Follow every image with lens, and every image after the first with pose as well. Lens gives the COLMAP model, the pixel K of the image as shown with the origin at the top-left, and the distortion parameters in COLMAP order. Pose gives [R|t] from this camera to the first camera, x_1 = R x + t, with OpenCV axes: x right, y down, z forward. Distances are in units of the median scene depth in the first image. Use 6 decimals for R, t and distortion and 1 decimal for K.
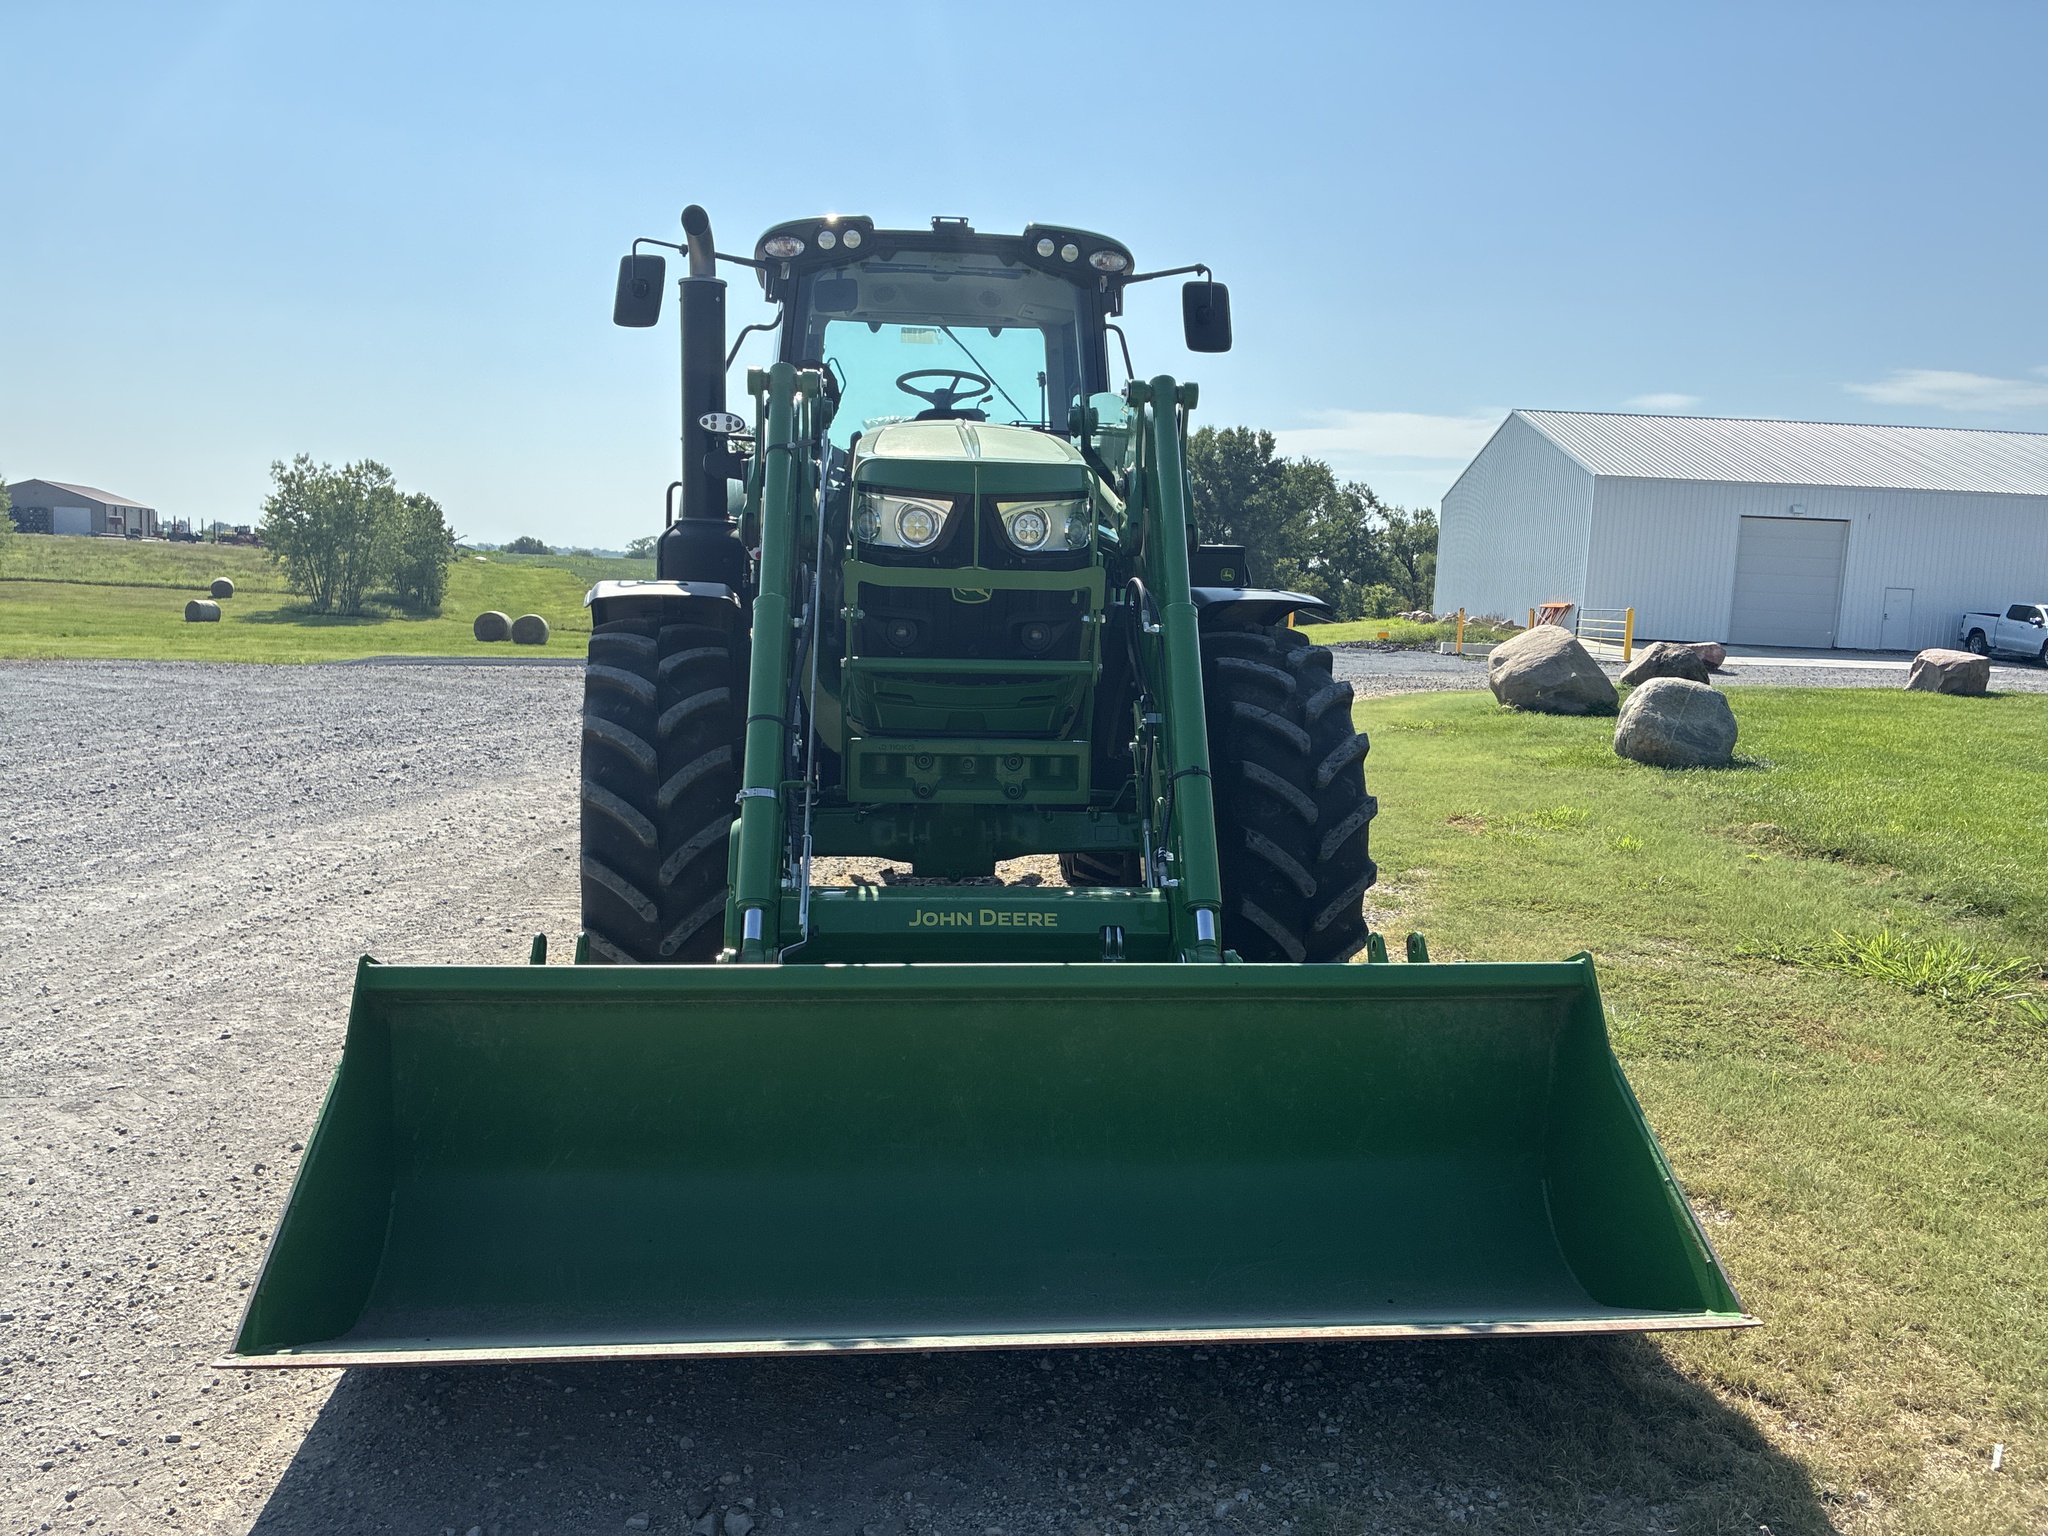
lens RADIAL K [[1567.1, 0, 943.5], [0, 1567.1, 787.7], [0, 0, 1]] dist [-0.000520, -0.001376]
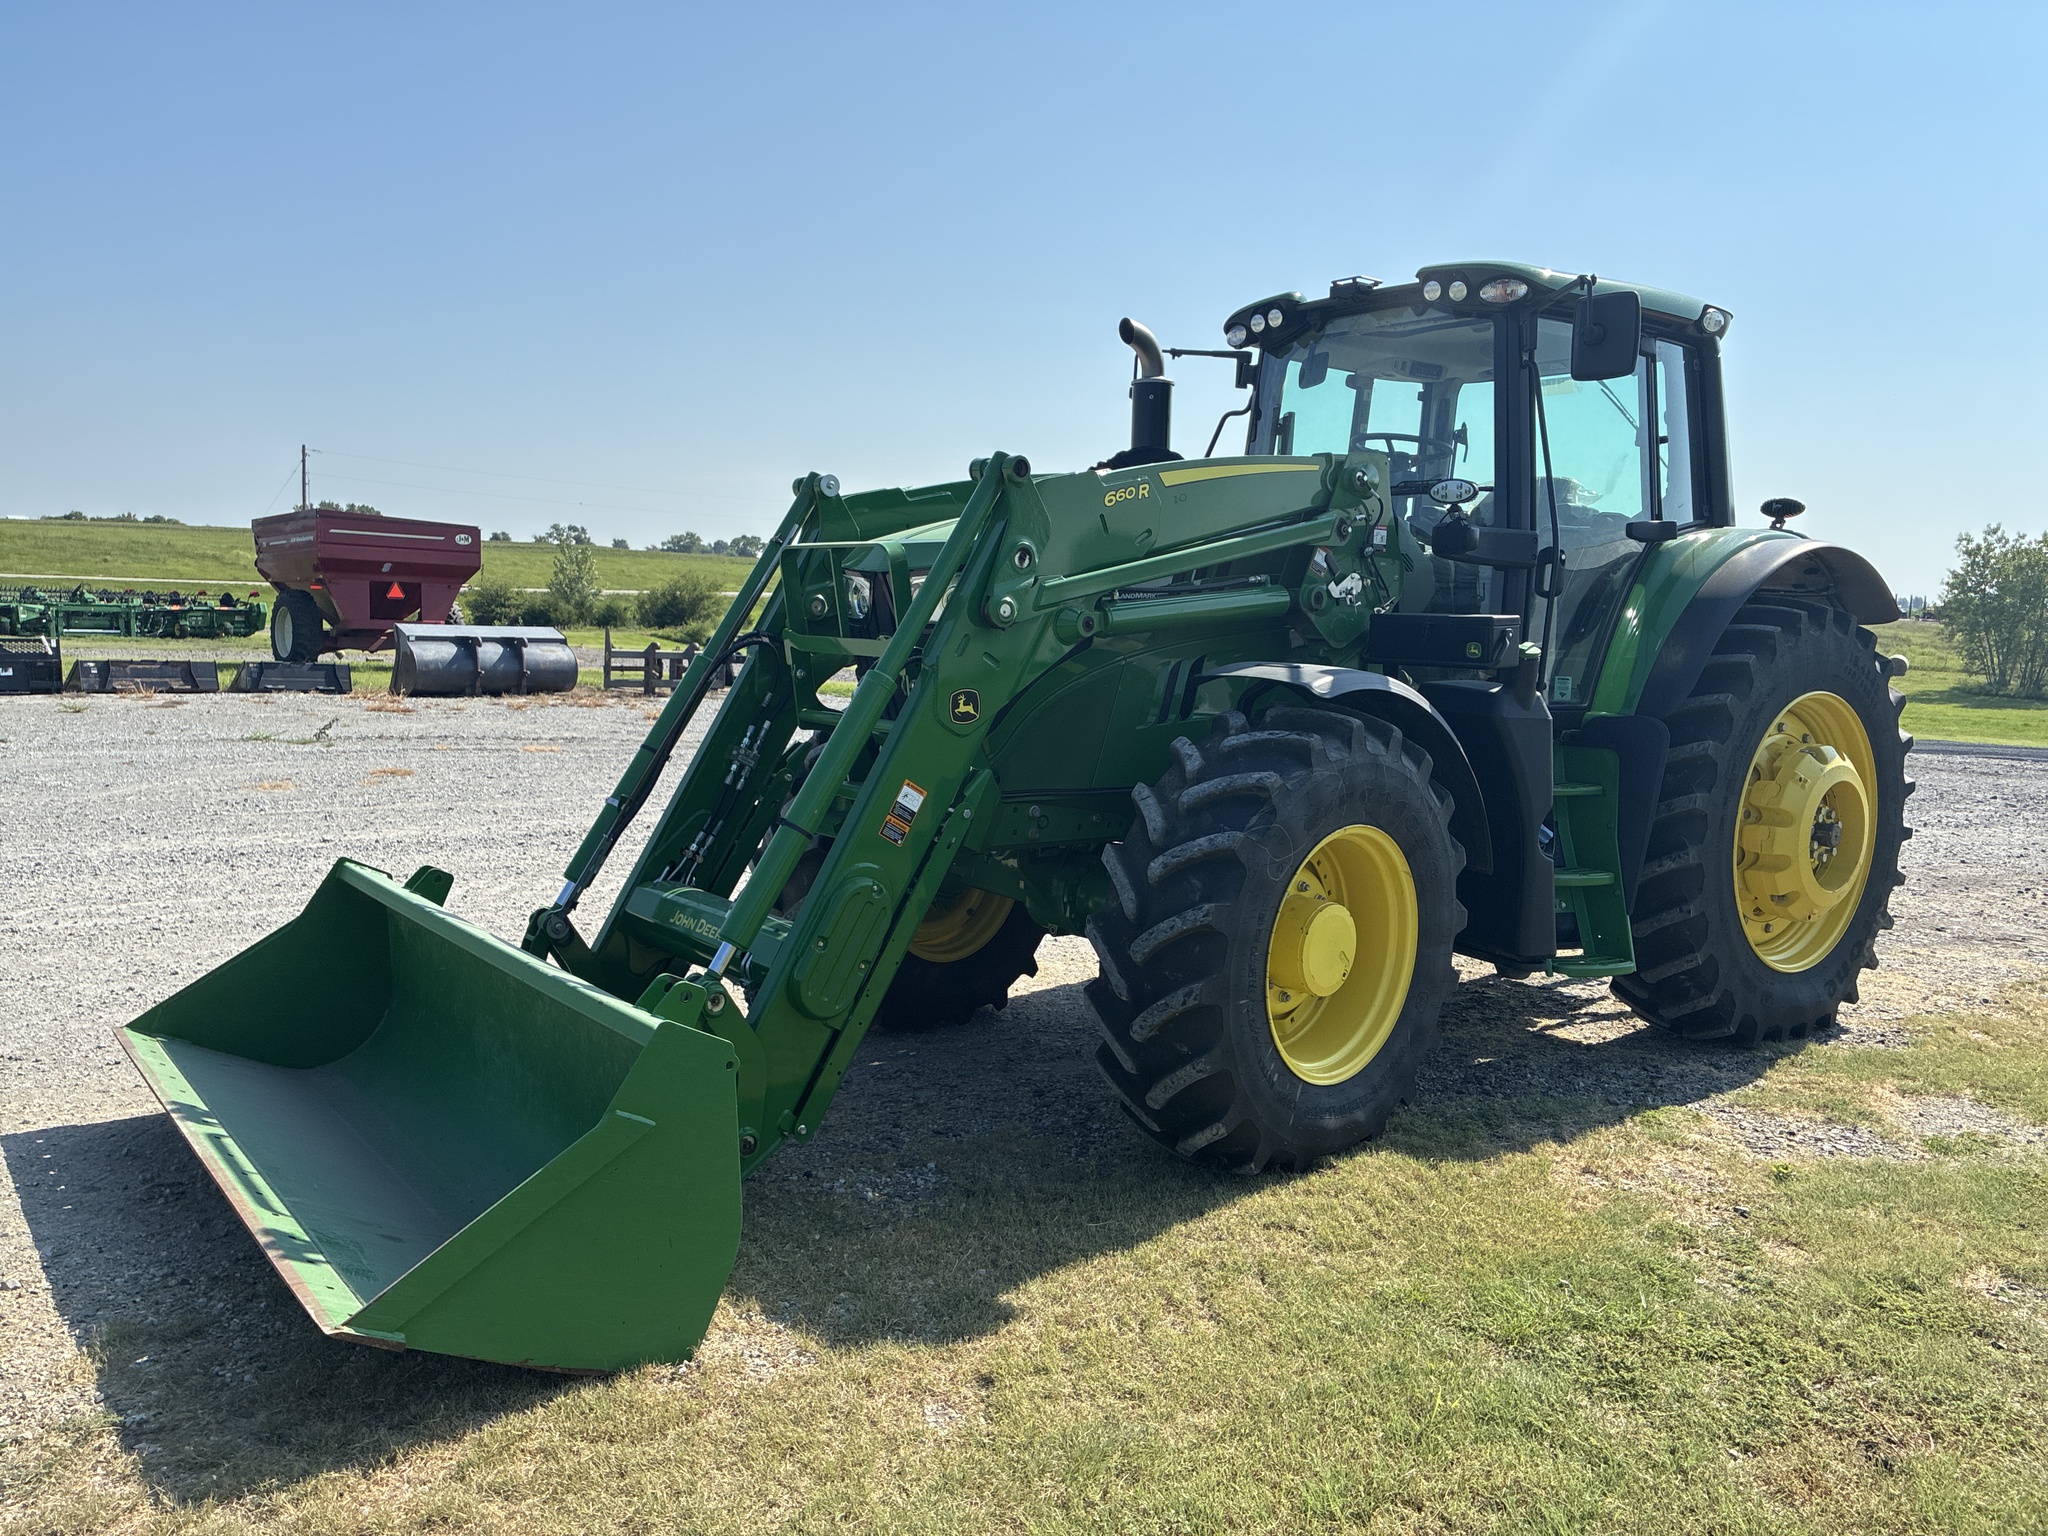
lens RADIAL K [[1495.6, 0, 958.5], [0, 1495.6, 767.4], [0, 0, 1]] dist [0.010182, 0.001664]
pose [[0.531820, 0.075649, -0.843472, 0.655021], [-0.124100, 0.992212, 0.010742, -0.044668], [0.837715, 0.098962, 0.537066, 0.322114]]
